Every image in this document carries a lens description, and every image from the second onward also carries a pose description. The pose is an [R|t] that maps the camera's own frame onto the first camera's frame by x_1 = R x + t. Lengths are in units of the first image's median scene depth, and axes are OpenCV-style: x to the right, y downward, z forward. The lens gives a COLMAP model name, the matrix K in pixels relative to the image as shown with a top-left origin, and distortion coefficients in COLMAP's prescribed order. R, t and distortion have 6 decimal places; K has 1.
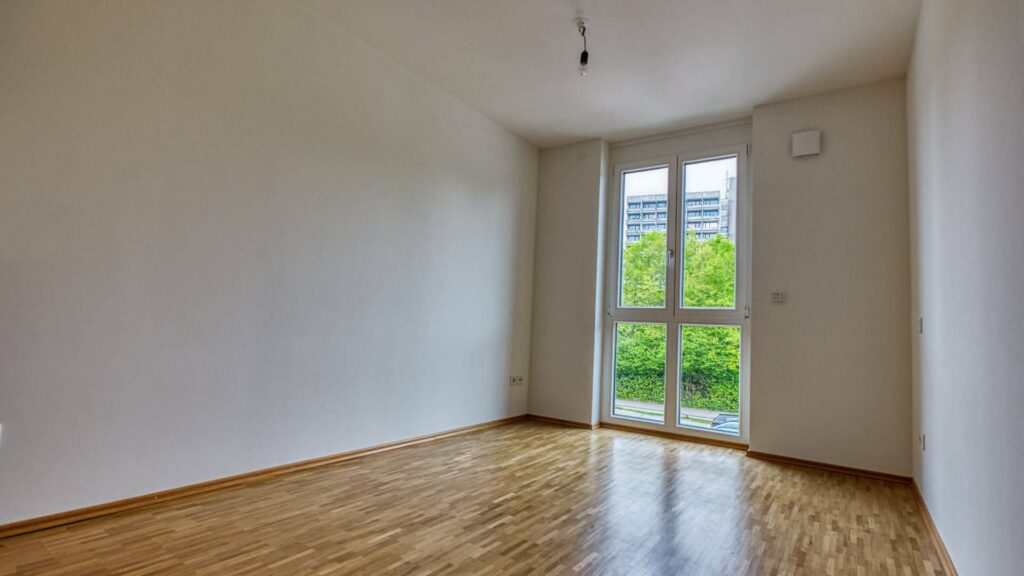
lens RADIAL K [[489.3, 0, 512.0], [0, 489.3, 288.0], [0, 0, 1]] dist [-0.001600, -0.000136]
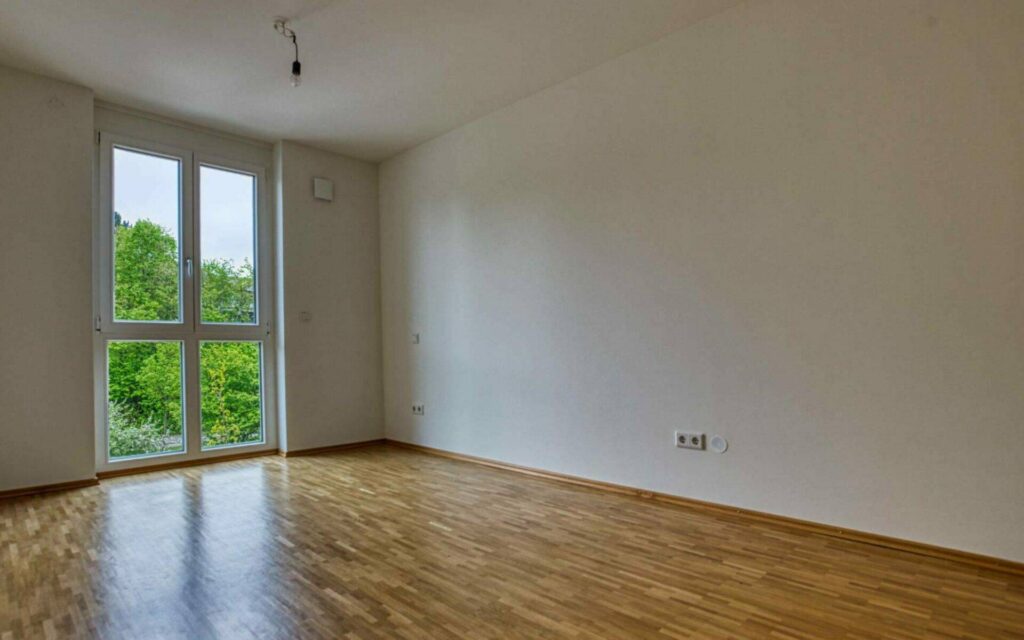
lens RADIAL K [[500.8, 0, 532.2], [0, 500.8, 318.3], [0, 0, 1]] dist [-0.019026, -0.000144]
pose [[0.178112, 0.009816, 0.983961, -0.917155], [-0.063803, 0.997961, 0.001594, -0.019340], [-0.981939, -0.063063, 0.178376, 0.439017]]
